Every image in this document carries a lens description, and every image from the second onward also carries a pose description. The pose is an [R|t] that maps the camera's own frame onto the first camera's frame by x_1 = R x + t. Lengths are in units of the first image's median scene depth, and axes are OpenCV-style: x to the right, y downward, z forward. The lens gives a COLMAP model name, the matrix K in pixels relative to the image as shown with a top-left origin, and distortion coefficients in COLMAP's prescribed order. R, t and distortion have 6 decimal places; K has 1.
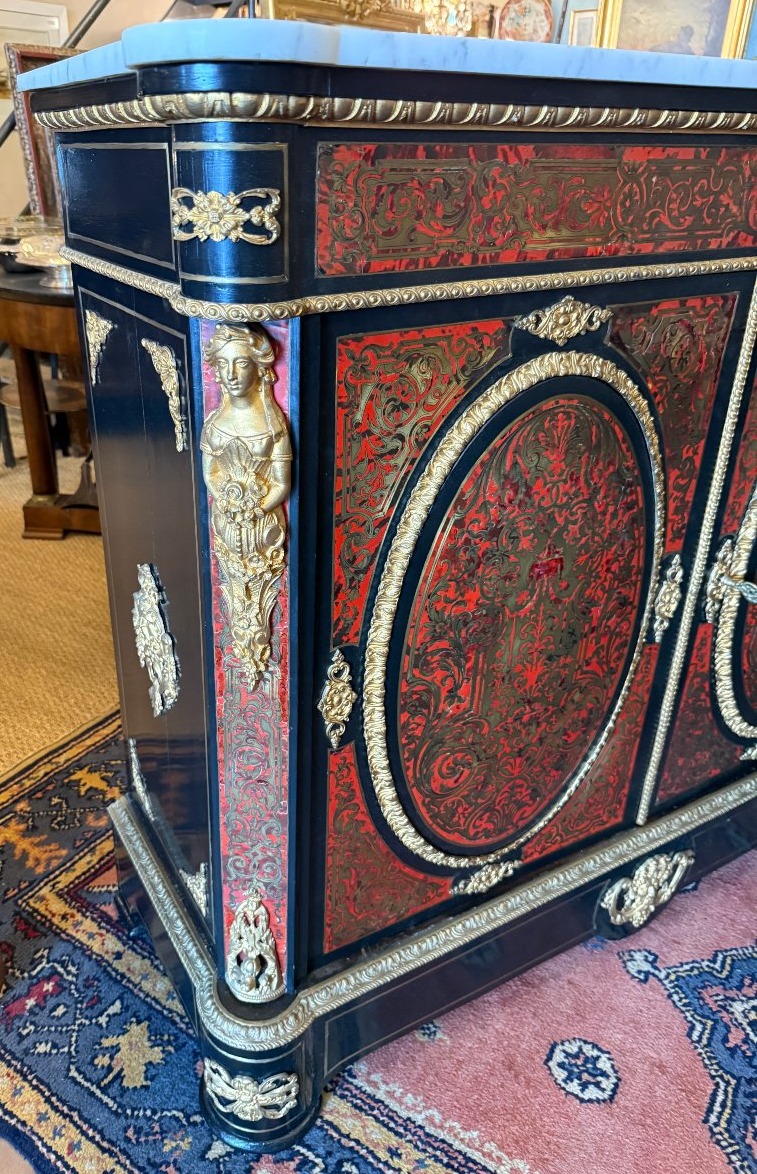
lens RADIAL K [[849.7, 0, 296.1], [0, 849.7, 581.1], [0, 0, 1]] dist [0.115157, -0.221248]
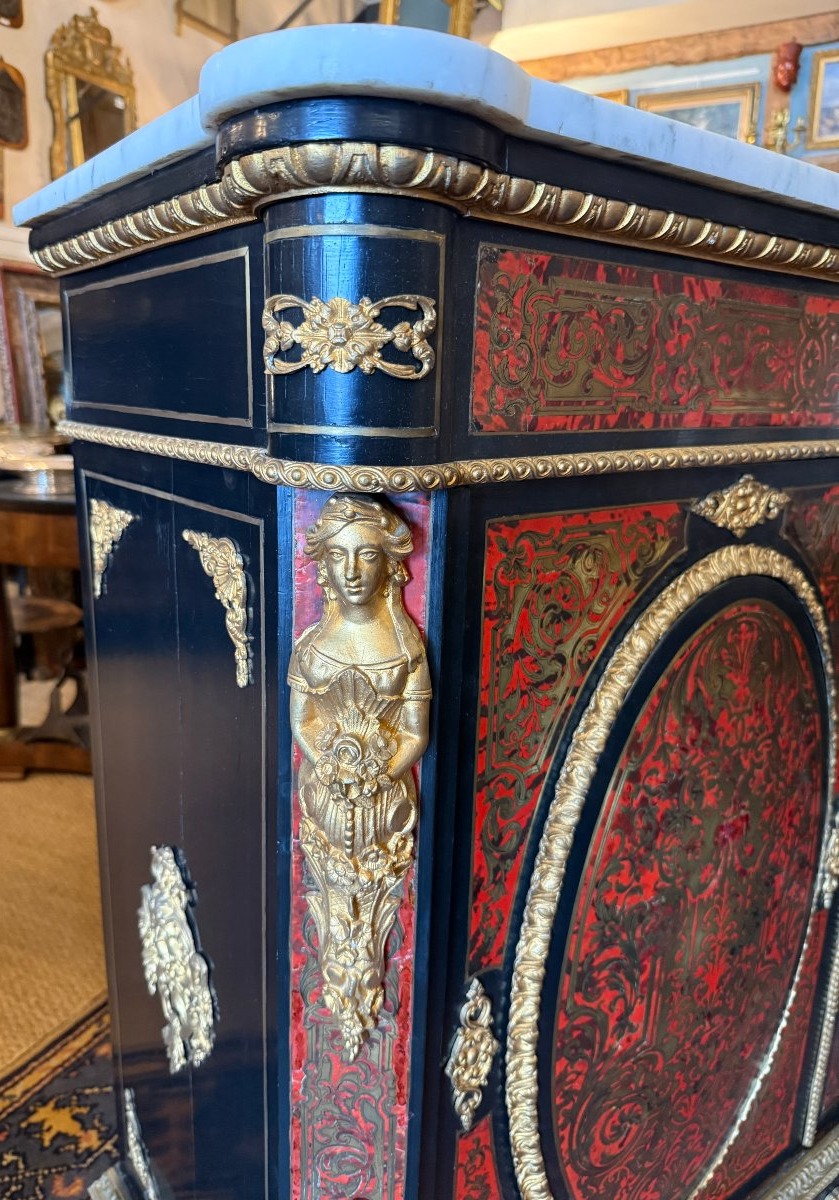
lens RADIAL K [[846.5, 0, 373.4], [0, 846.5, 604.1], [0, 0, 1]] dist [0.095834, -0.168733]
pose [[0.991391, -0.014931, 0.130081, -0.115964], [0.042910, 0.975662, -0.215041, -0.065214], [-0.123704, 0.218772, 0.967903, 0.315158]]
